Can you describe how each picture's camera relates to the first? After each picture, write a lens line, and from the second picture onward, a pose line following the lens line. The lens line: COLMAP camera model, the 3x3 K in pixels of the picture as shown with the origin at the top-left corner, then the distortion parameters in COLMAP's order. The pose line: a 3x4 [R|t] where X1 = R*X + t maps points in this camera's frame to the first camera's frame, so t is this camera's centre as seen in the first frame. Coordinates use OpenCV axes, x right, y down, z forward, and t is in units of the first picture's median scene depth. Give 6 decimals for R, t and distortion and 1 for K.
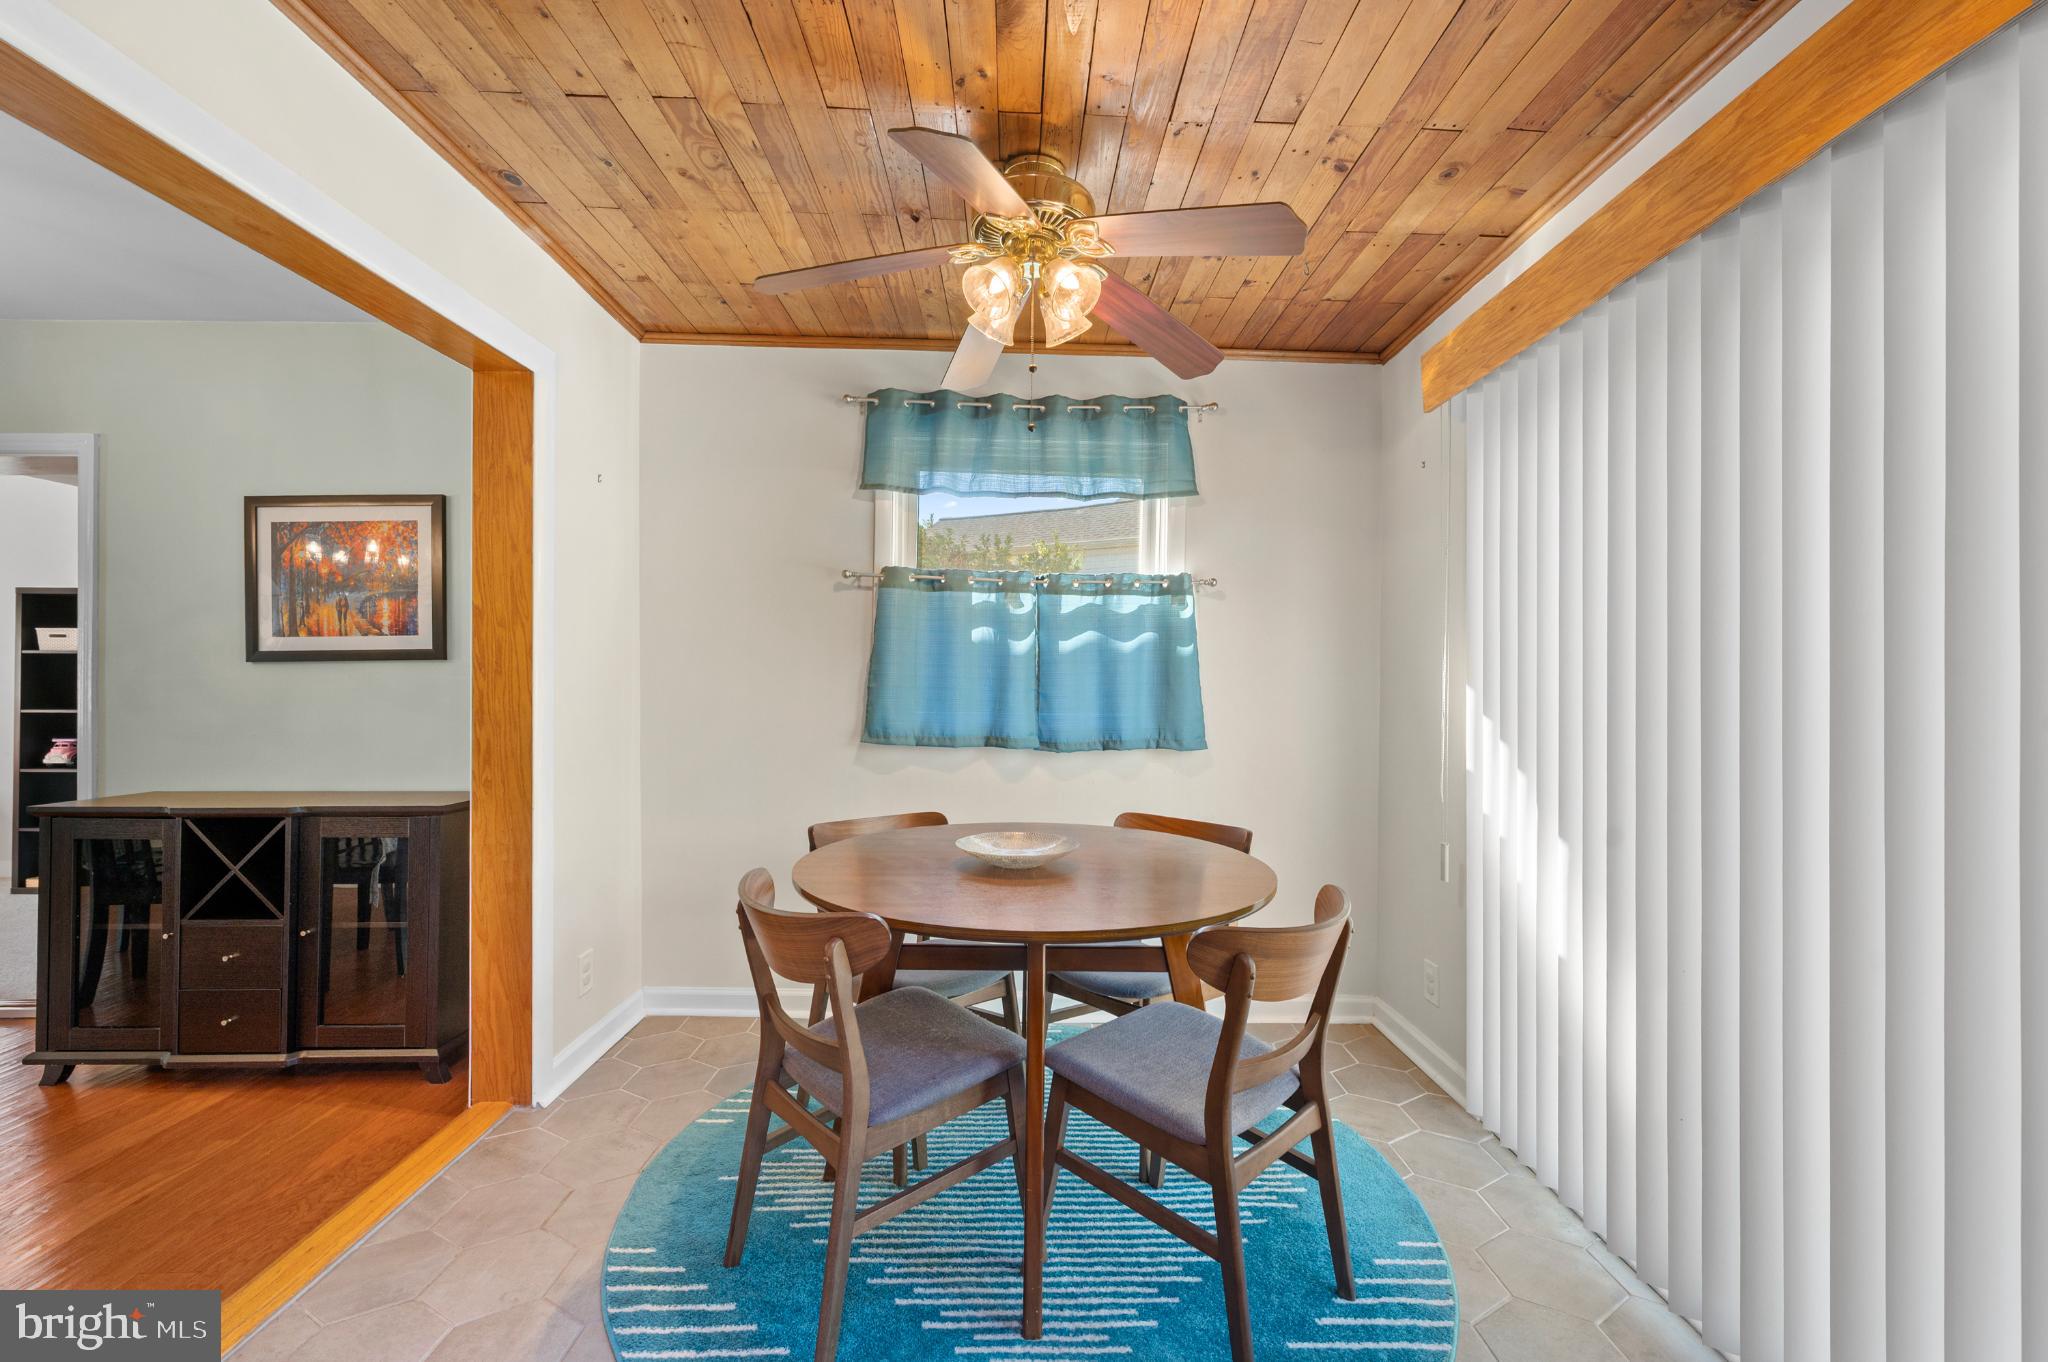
lens RADIAL K [[831.5, 0, 1032.6], [0, 831.5, 683.8], [0, 0, 1]] dist [-0.005165, 0.001236]
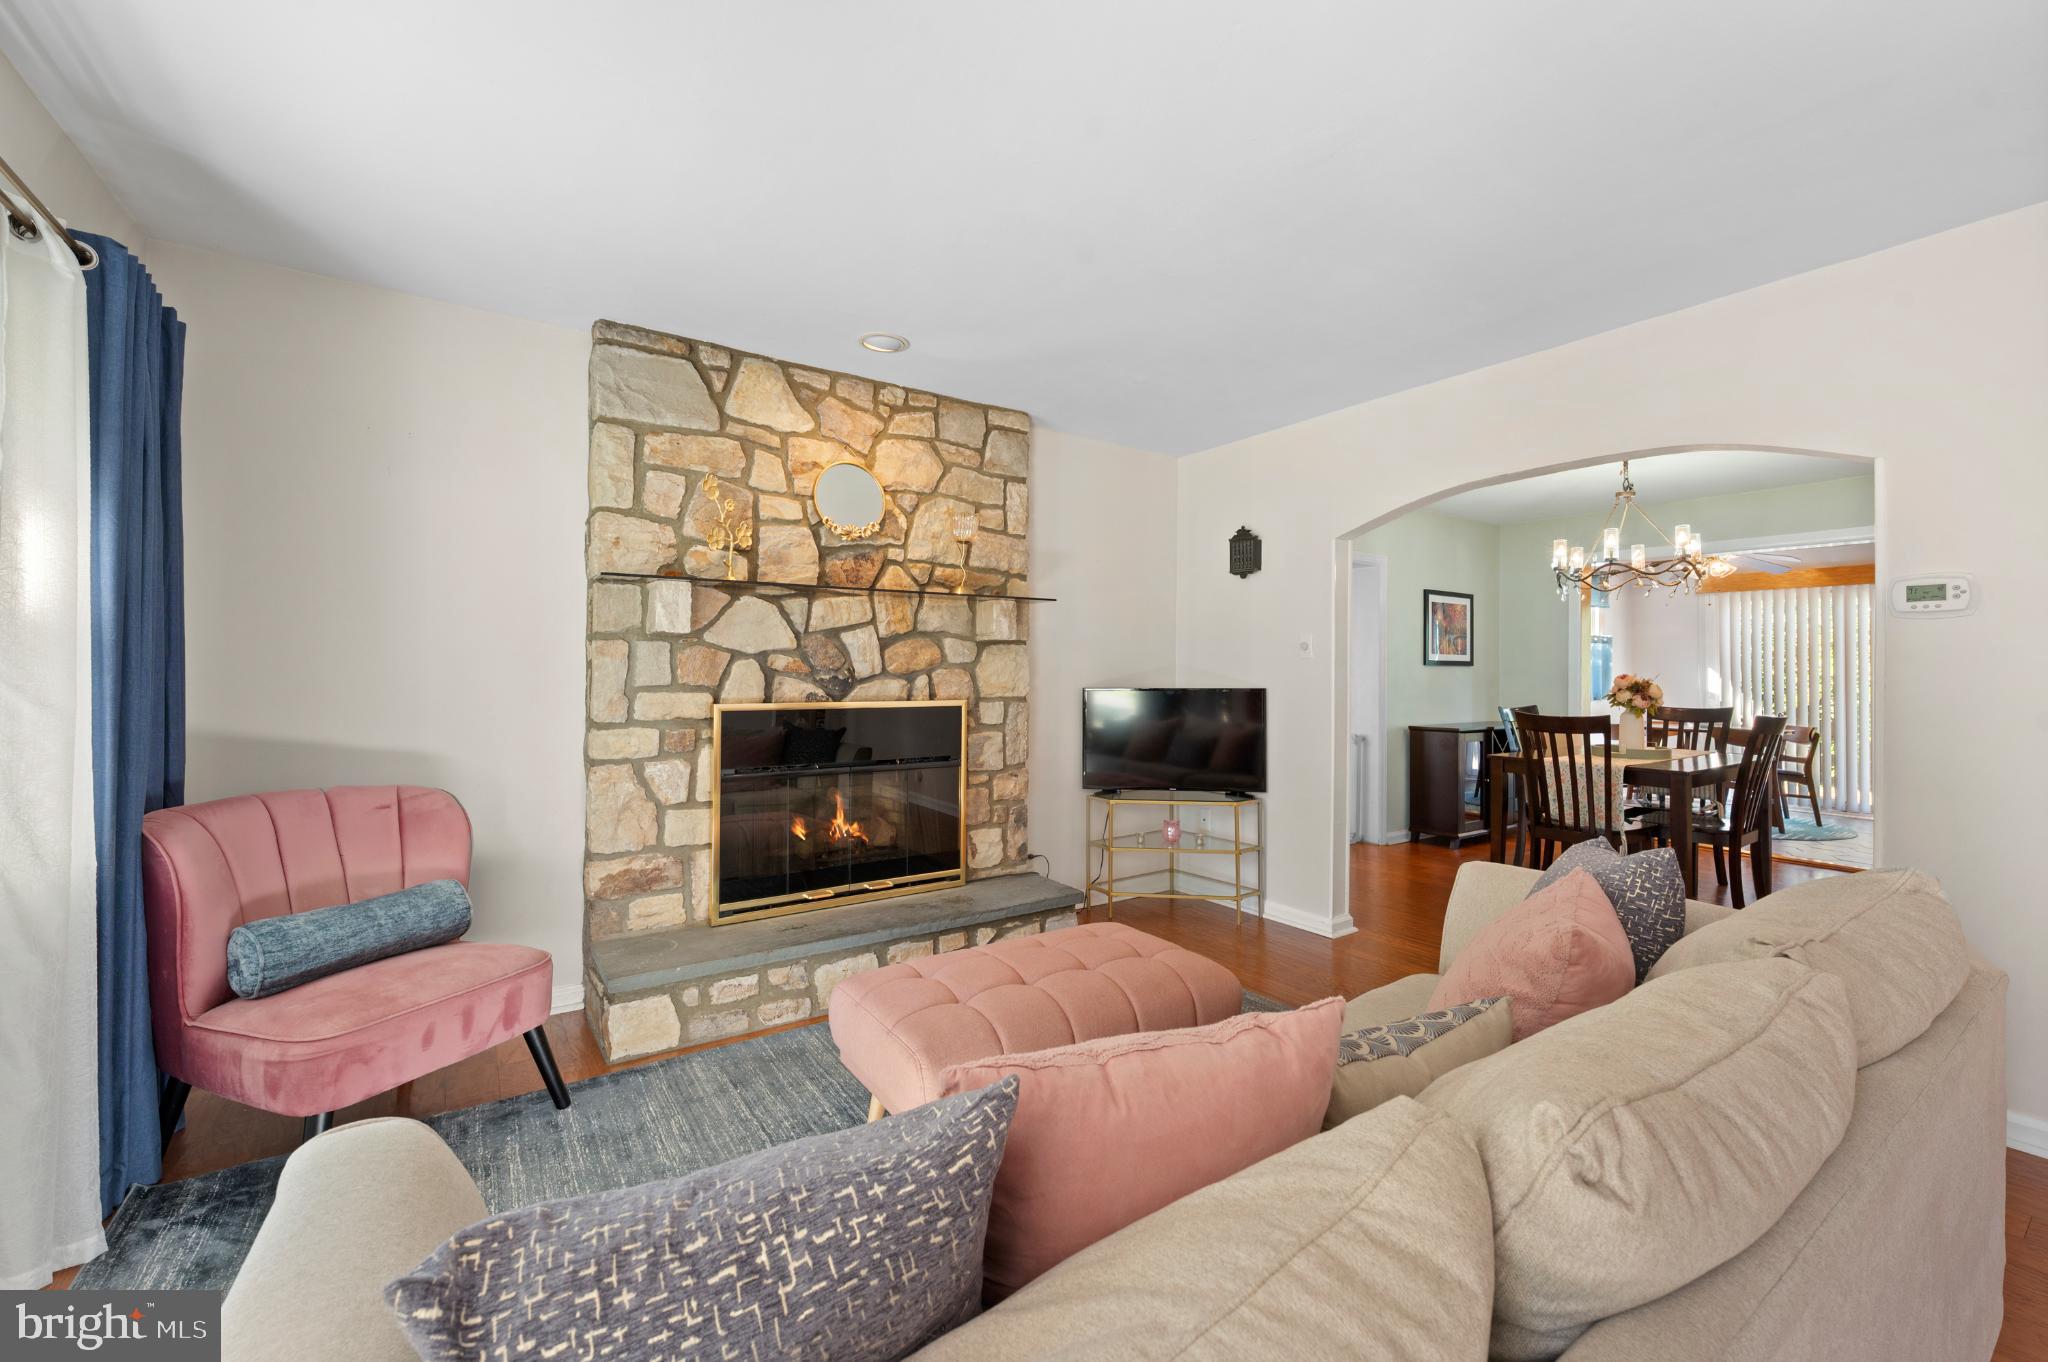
lens RADIAL K [[831.5, 0, 1035.5], [0, 831.5, 663.5], [0, 0, 1]] dist [-0.005165, 0.001236]
pose [[0.835019, 0.010200, 0.550127, -2.993931], [-0.003402, 0.999905, -0.013376, 0.000621], [-0.550211, 0.009298, 0.834974, -0.254945]]
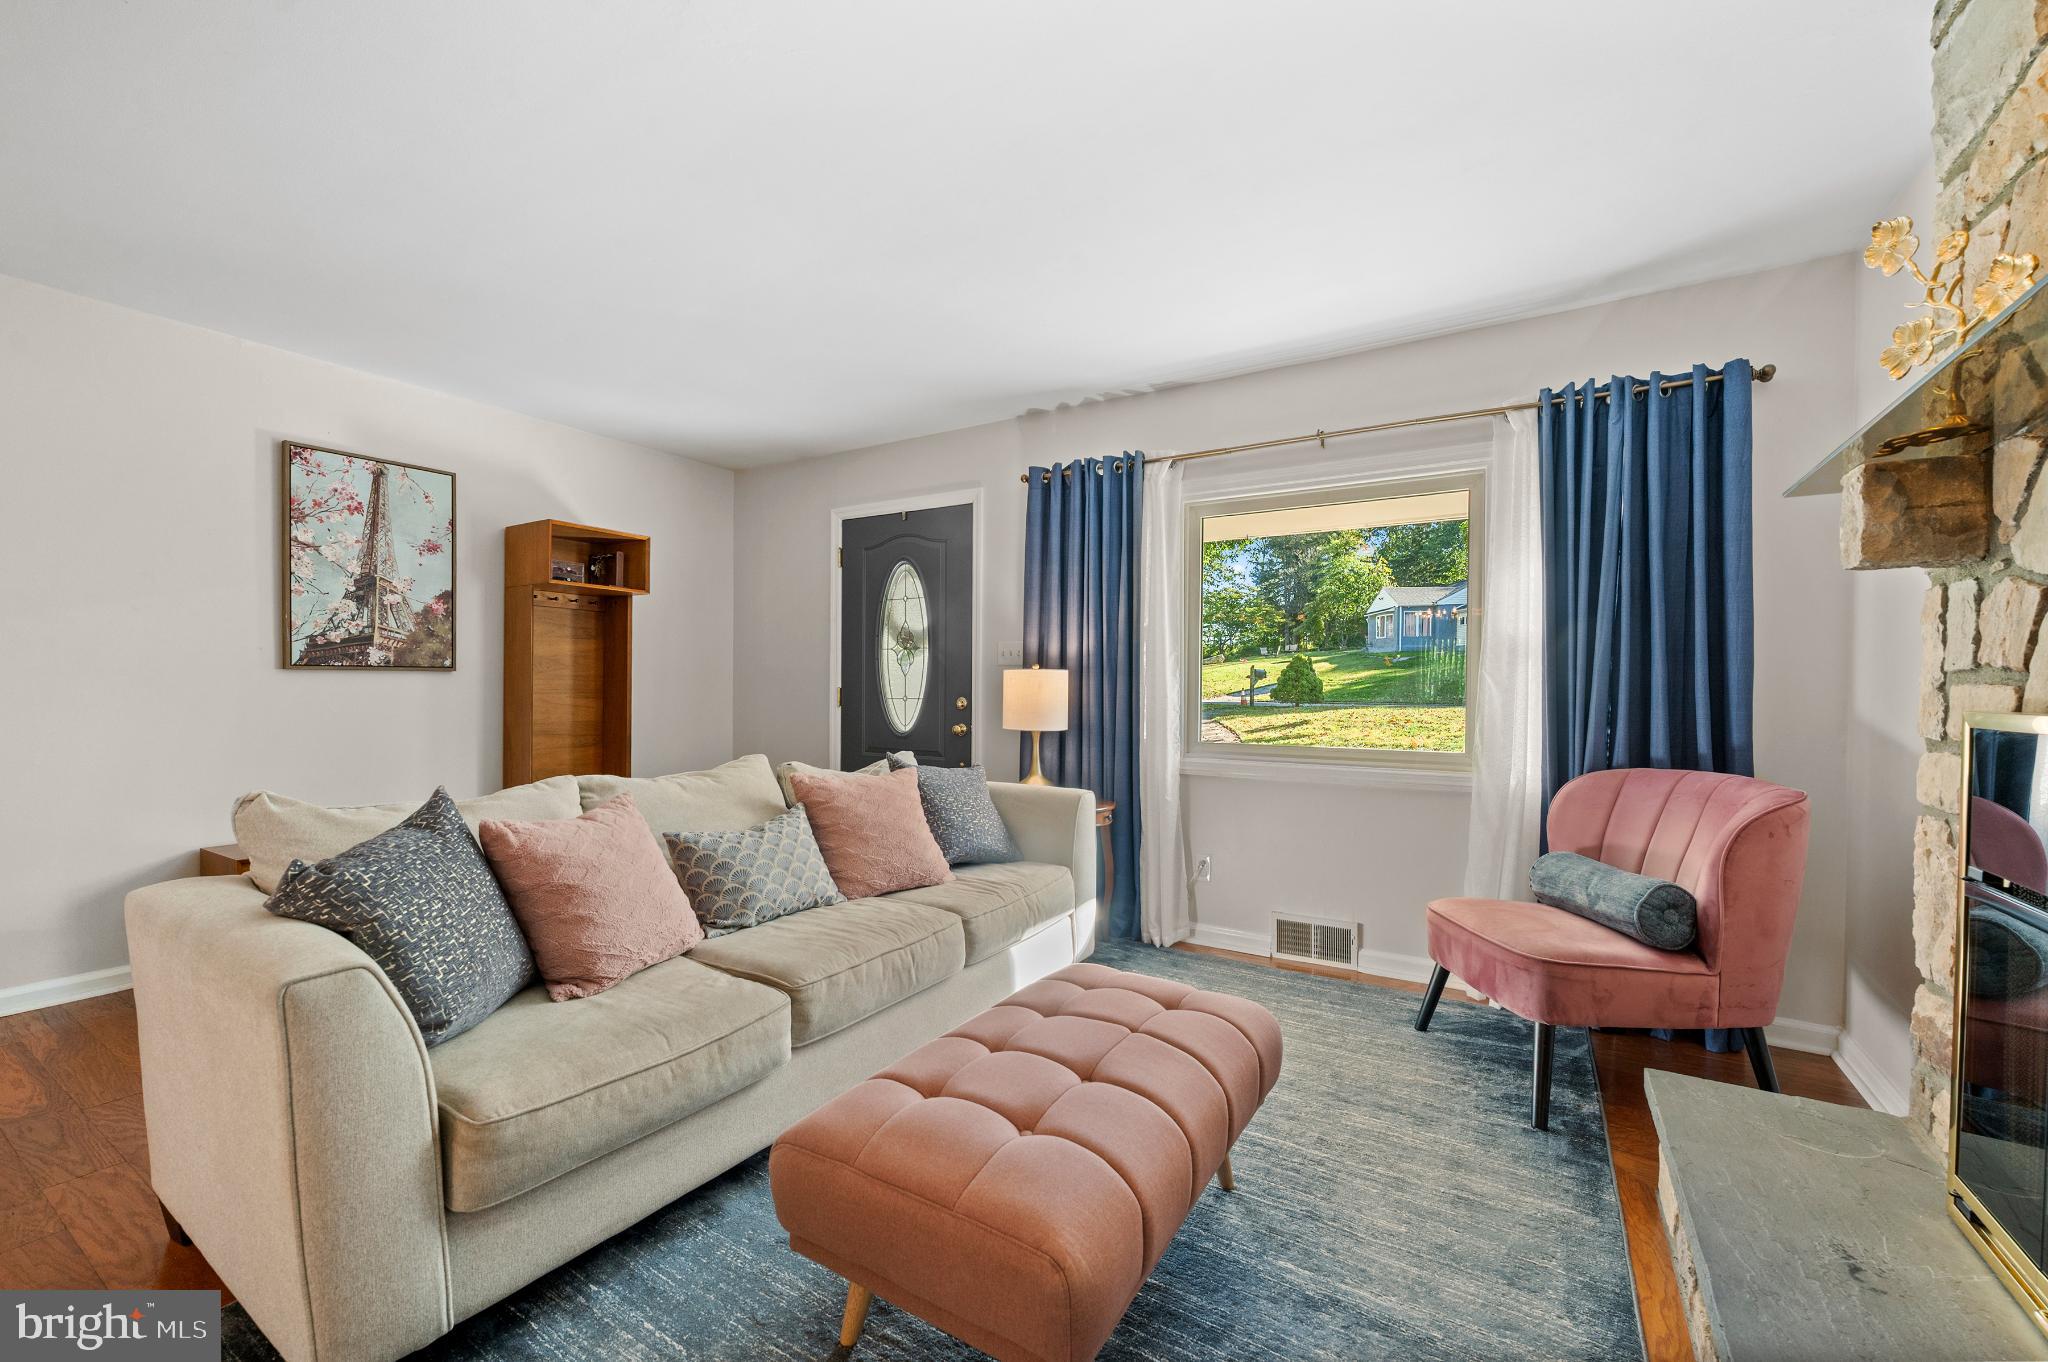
lens RADIAL K [[831.5, 0, 1033.5], [0, 831.5, 686.2], [0, 0, 1]] dist [-0.005165, 0.001236]
pose [[-0.549656, -0.000586, -0.835391, -2.068092], [-0.010777, 0.999922, 0.006390, 0.029815], [0.835322, 0.012515, -0.549619, 0.699034]]
